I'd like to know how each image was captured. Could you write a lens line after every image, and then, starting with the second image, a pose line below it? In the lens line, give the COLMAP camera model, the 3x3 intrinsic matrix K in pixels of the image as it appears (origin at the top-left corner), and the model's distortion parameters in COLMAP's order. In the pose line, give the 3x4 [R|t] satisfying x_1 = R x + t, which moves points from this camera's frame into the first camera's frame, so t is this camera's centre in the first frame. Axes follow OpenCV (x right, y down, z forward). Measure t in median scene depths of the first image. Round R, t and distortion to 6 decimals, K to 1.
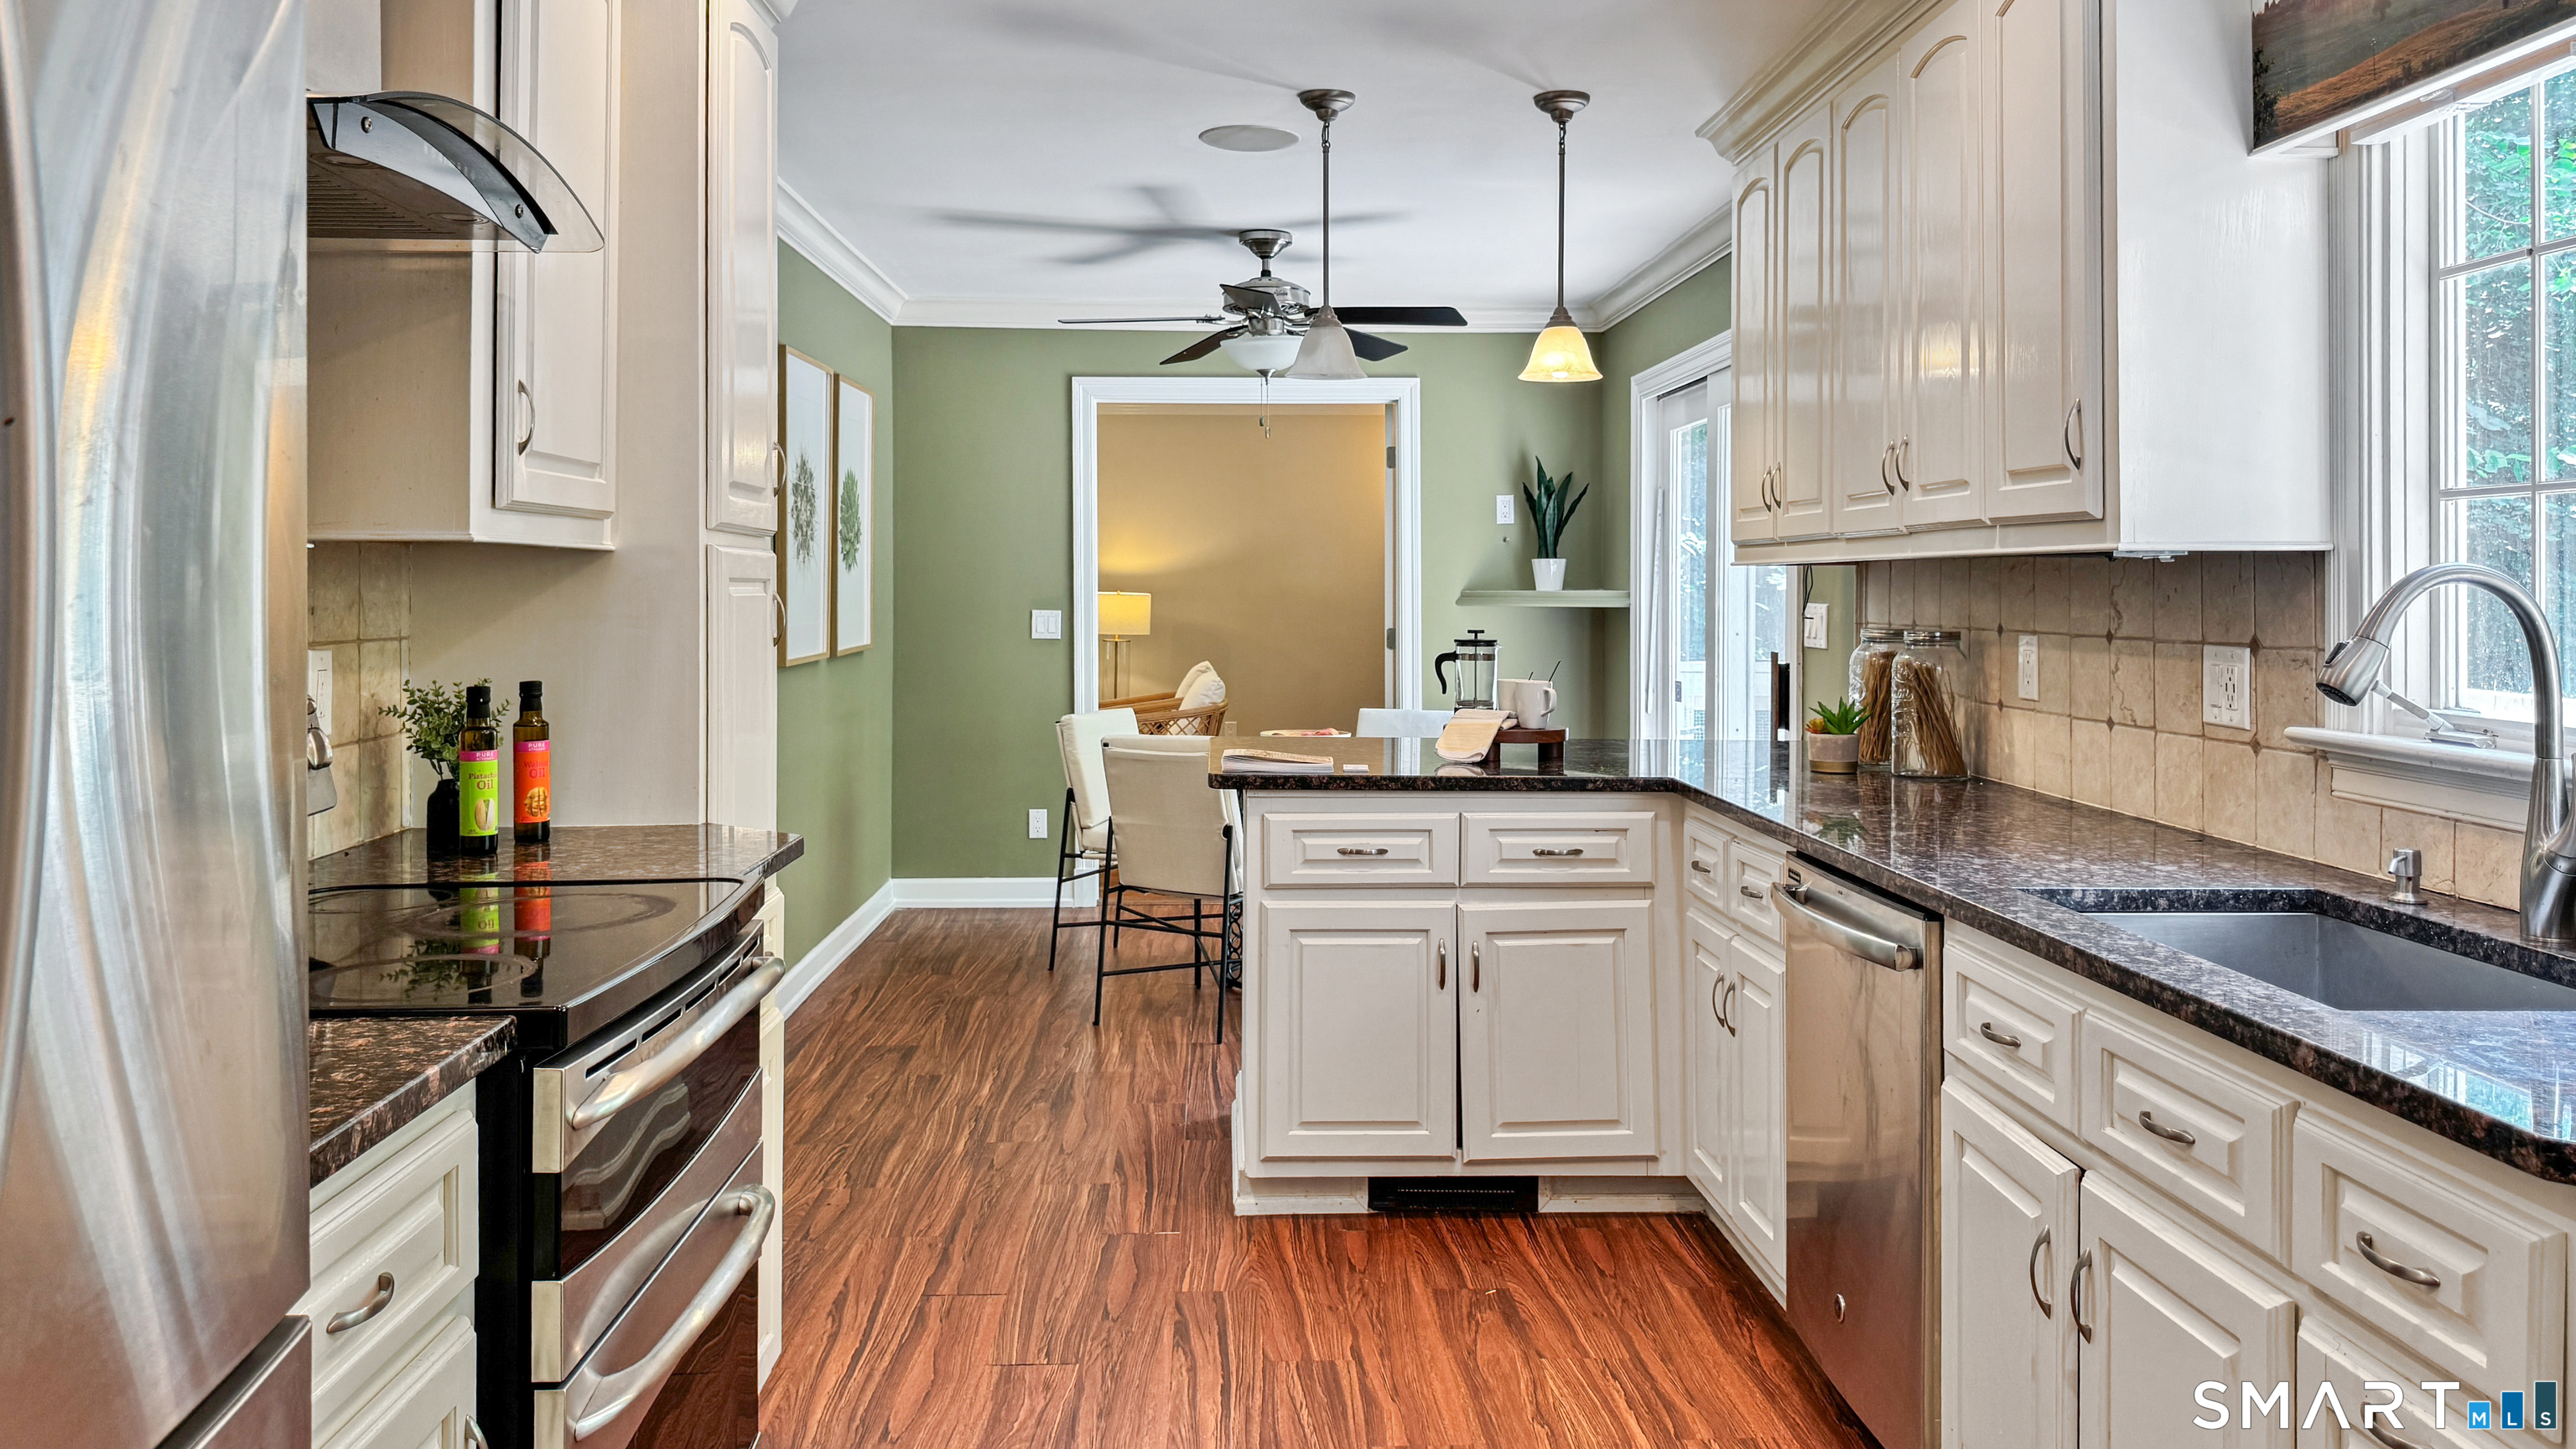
lens RADIAL K [[1840.2, 0, 1286.1], [0, 1840.2, 722.3], [0, 0, 1]] dist [0.065523, -0.109830]
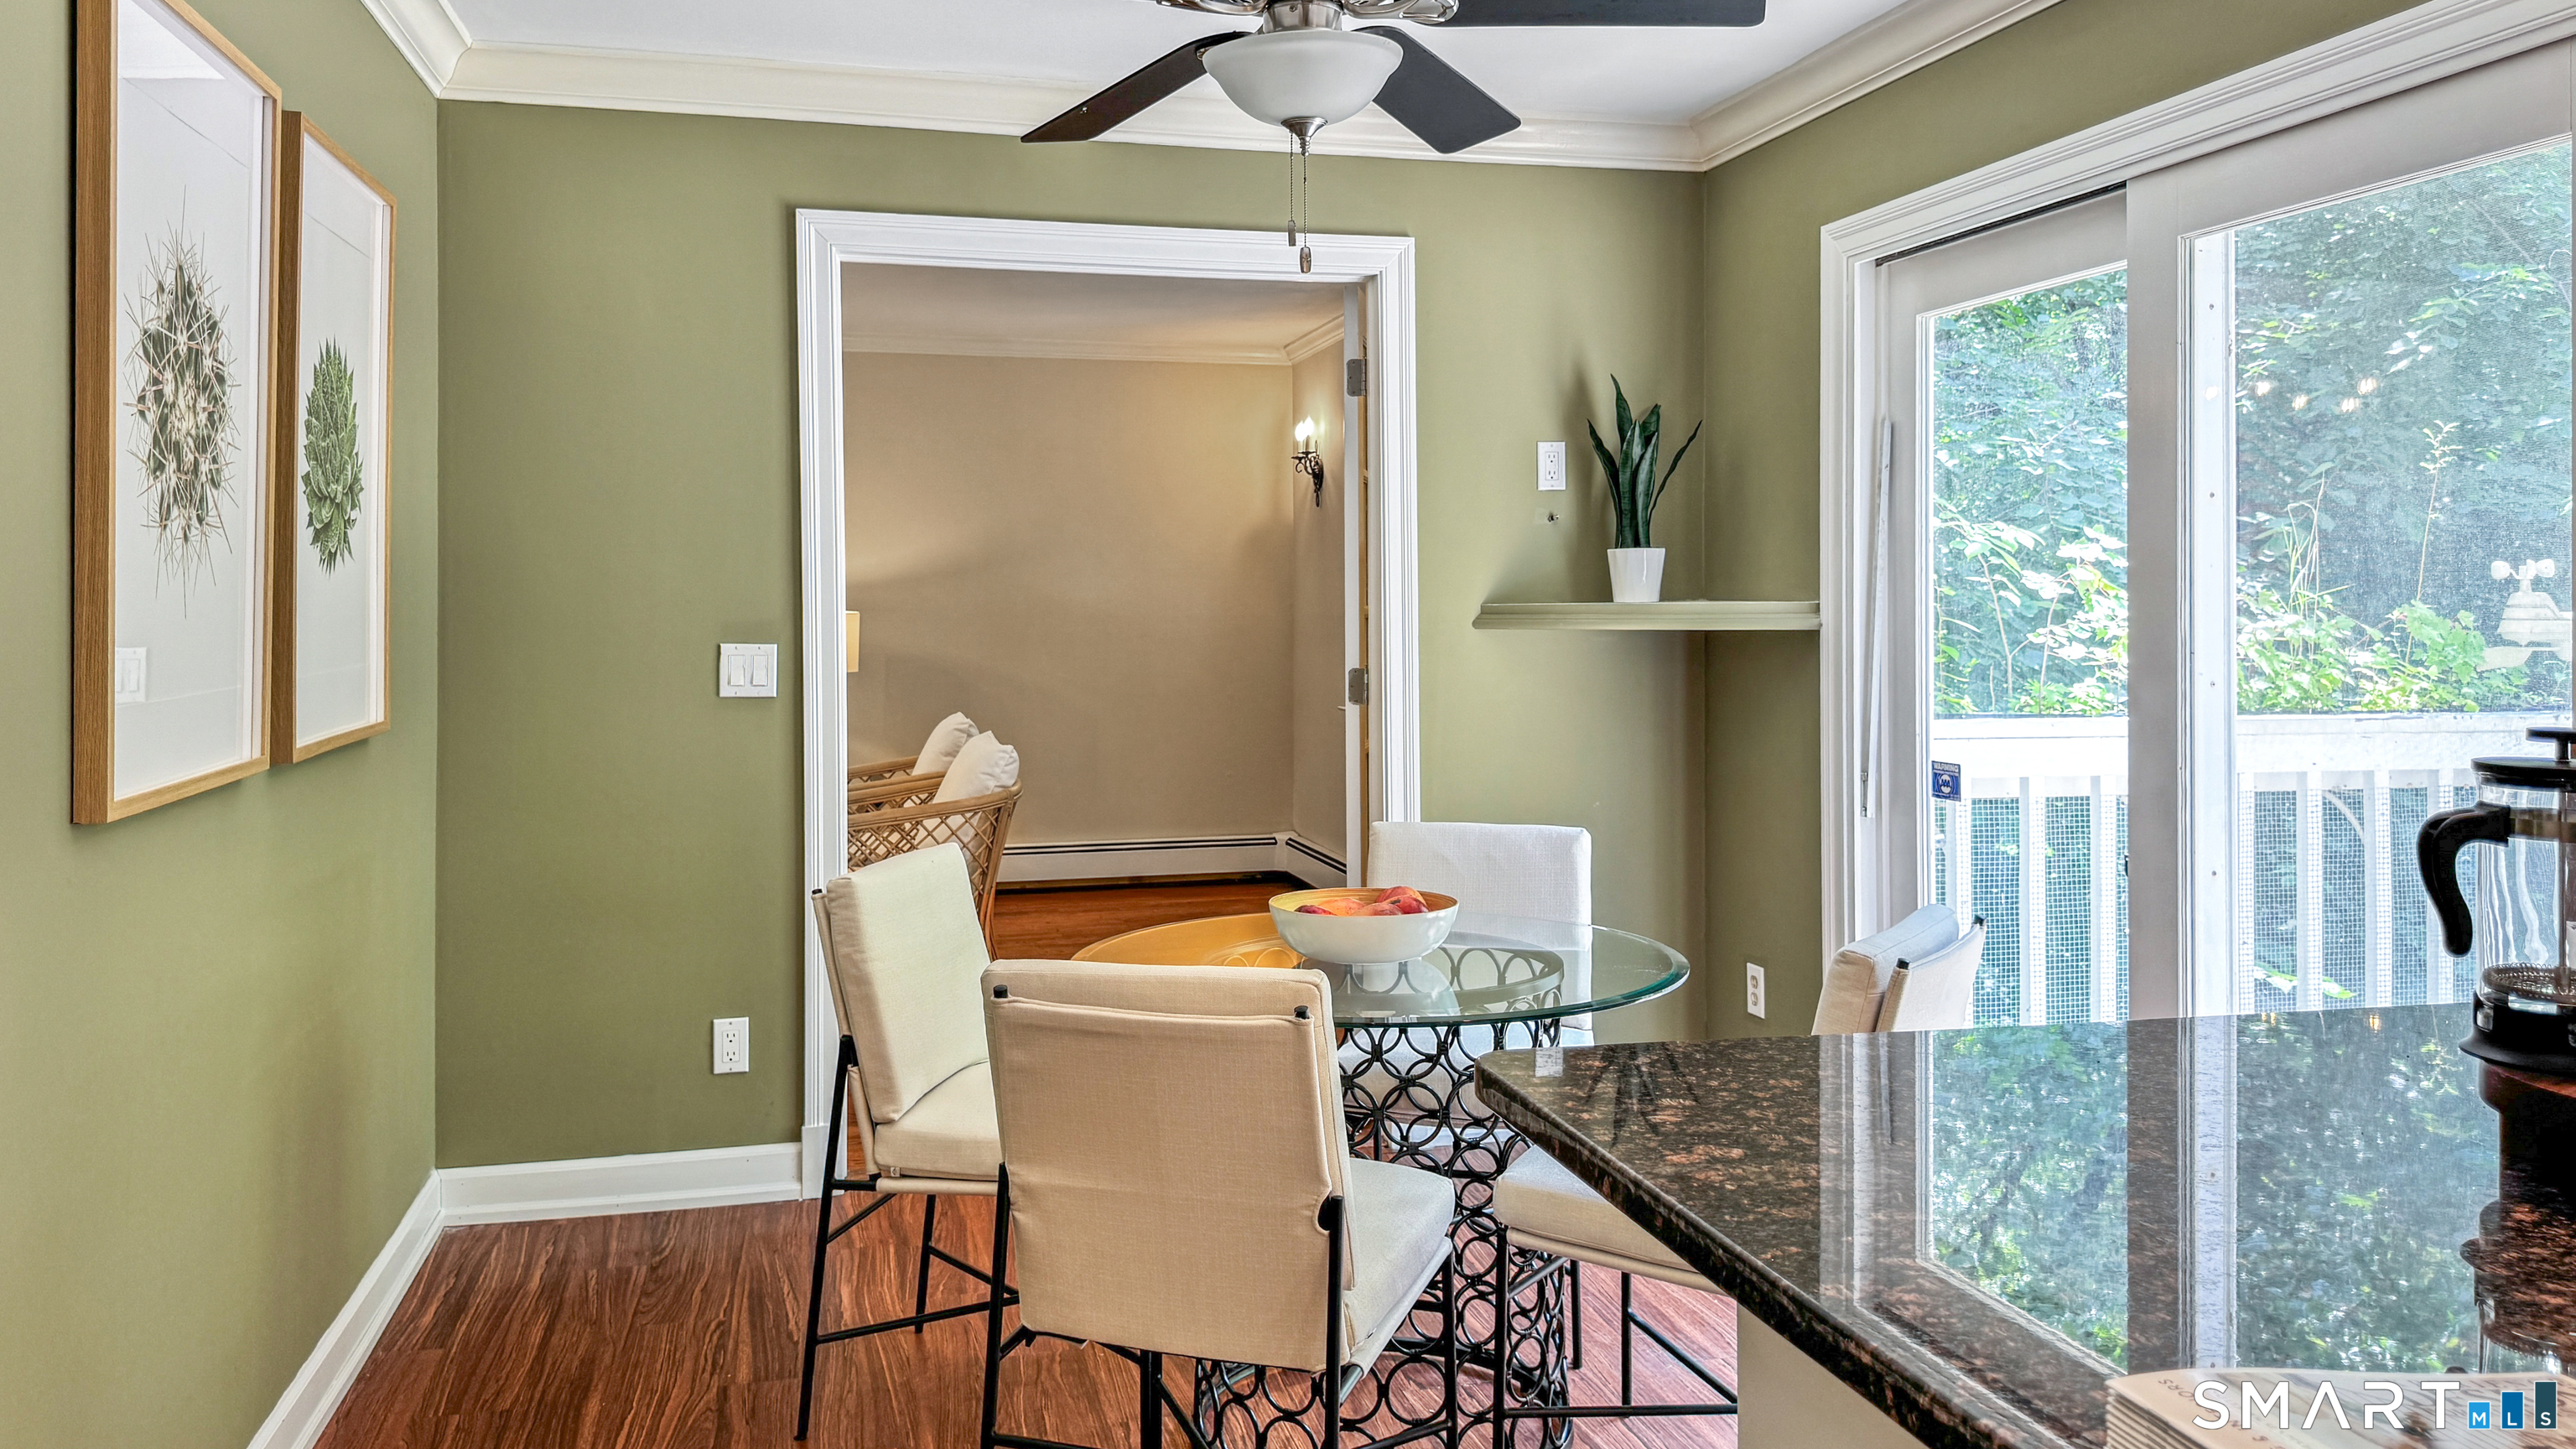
lens RADIAL K [[1840.2, 0, 1261.5], [0, 1840.2, 668.6], [0, 0, 1]] dist [0.065523, -0.109830]
pose [[0.979308, -0.012181, 0.202007, -0.093711], [0.019729, 0.999179, -0.035395, -0.032510], [-0.201410, 0.038648, 0.978744, 0.454284]]
